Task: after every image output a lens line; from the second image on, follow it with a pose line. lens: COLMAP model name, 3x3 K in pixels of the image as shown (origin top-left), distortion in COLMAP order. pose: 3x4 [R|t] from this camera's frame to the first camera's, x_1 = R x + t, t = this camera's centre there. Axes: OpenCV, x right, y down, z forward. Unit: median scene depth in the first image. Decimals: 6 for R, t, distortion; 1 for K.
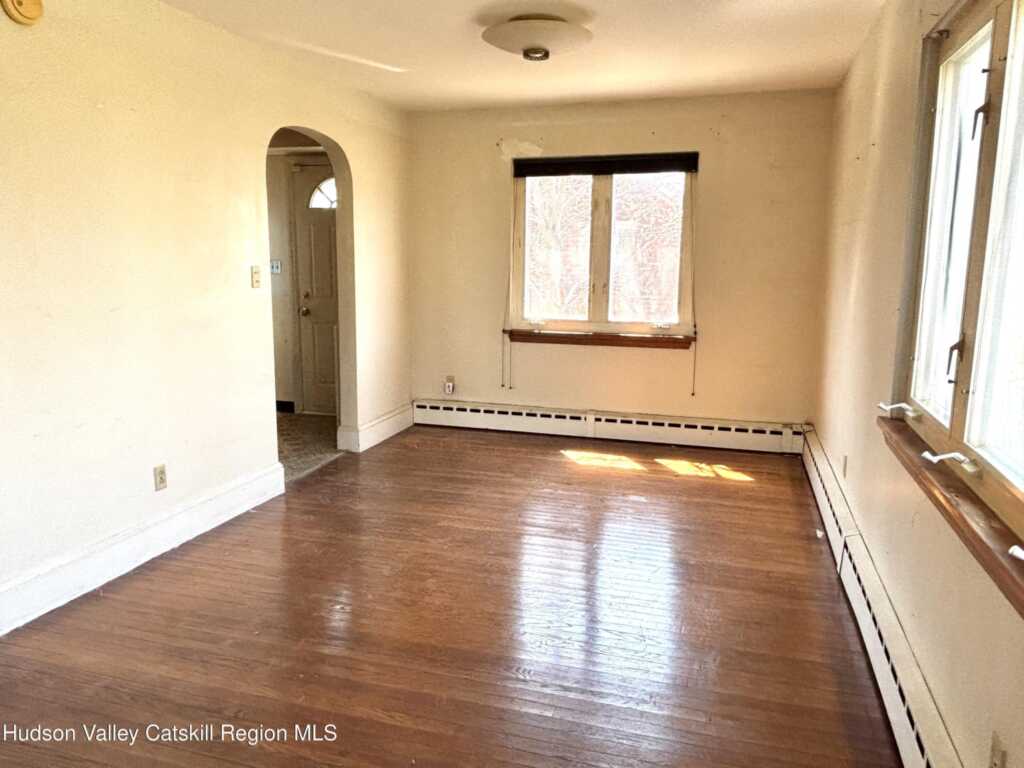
lens RADIAL K [[752.6, 0, 512.0], [0, 752.6, 384.0], [0, 0, 1]] dist [0.074082, -0.117484]
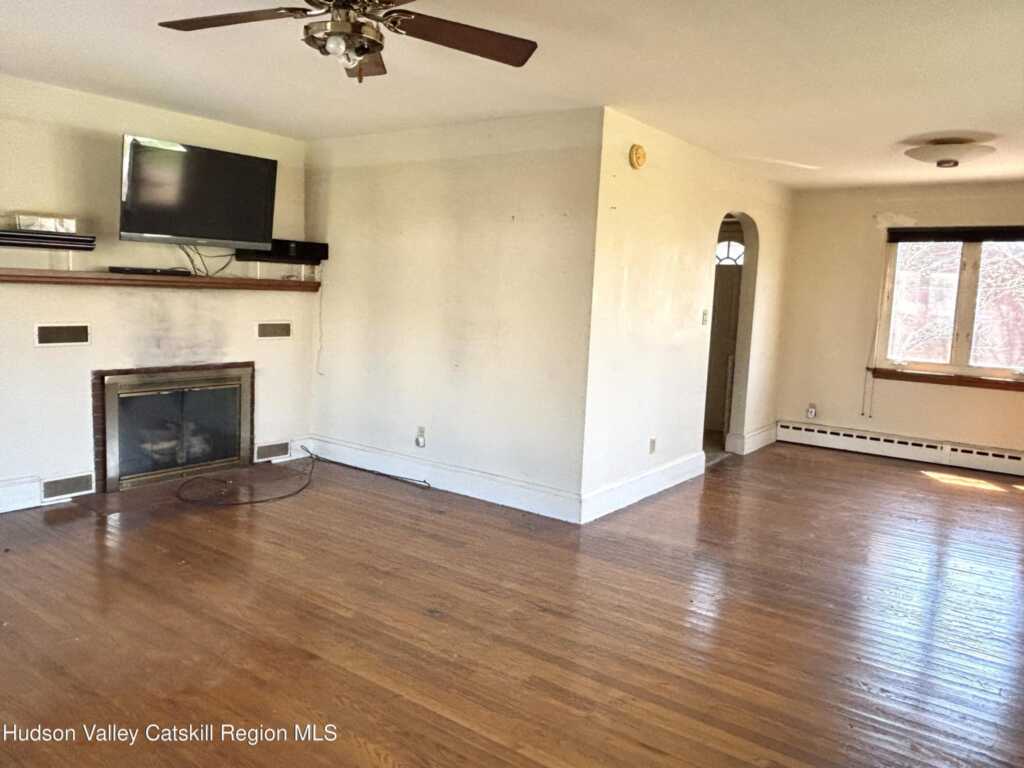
lens RADIAL K [[752.6, 0, 512.0], [0, 752.6, 384.0], [0, 0, 1]] dist [0.074082, -0.117484]
pose [[0.941040, 0.068348, -0.331320, -0.144586], [-0.086174, 0.995501, -0.039398, 0.051404], [0.327137, 0.065626, 0.942695, -0.330719]]
